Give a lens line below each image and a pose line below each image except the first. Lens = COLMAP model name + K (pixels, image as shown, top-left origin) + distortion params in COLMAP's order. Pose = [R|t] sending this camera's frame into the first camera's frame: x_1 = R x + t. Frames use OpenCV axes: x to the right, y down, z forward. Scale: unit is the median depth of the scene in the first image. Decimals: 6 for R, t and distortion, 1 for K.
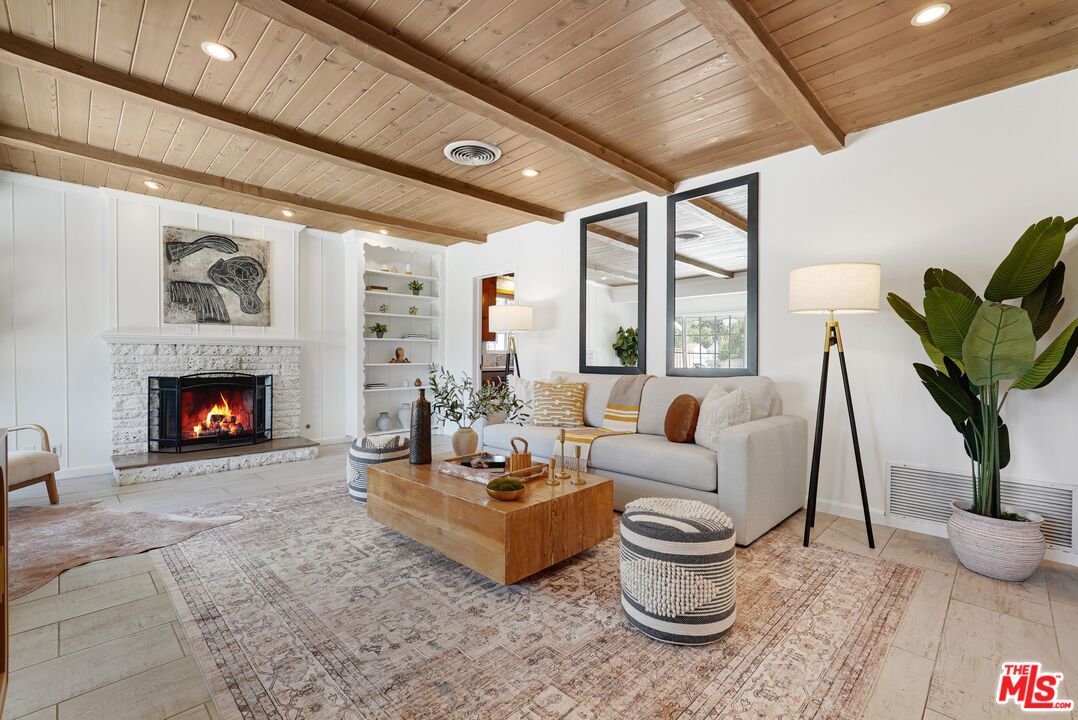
lens RADIAL K [[474.3, 0, 535.0], [0, 474.3, 363.0], [0, 0, 1]] dist [-0.011473, 0.002329]
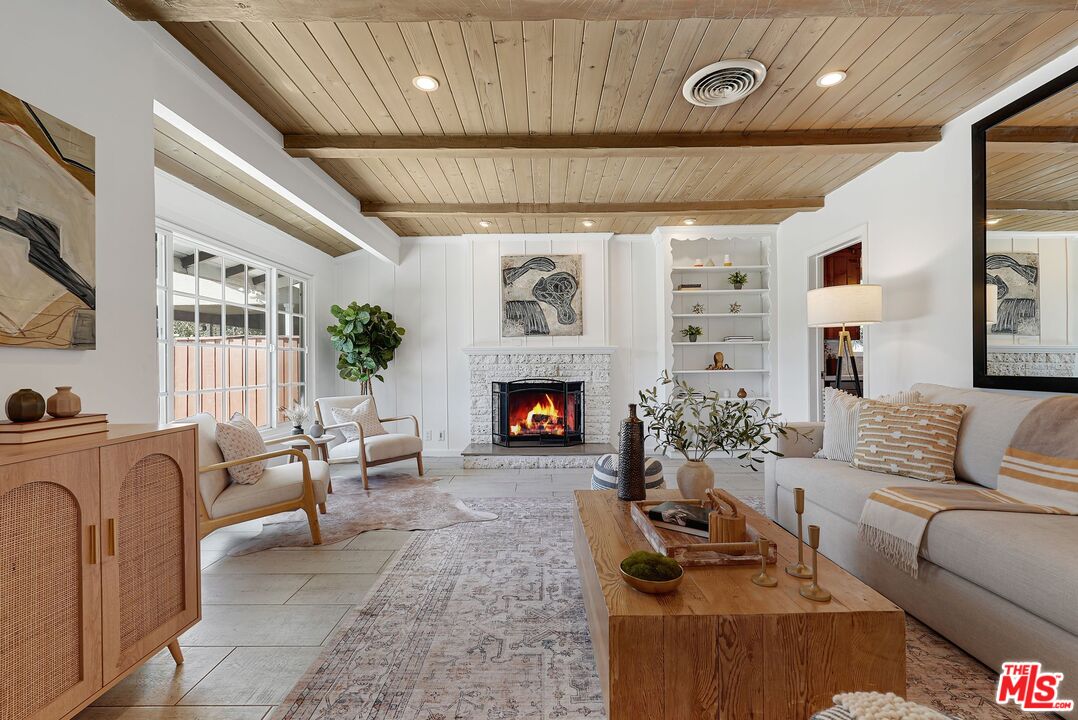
lens RADIAL K [[474.3, 0, 542.1], [0, 474.3, 363.2], [0, 0, 1]] dist [-0.011473, 0.002329]
pose [[0.699961, -0.011089, -0.714095, 0.161625], [0.002695, 0.999913, -0.012886, -0.002892], [0.714176, 0.007095, 0.699930, 0.251039]]
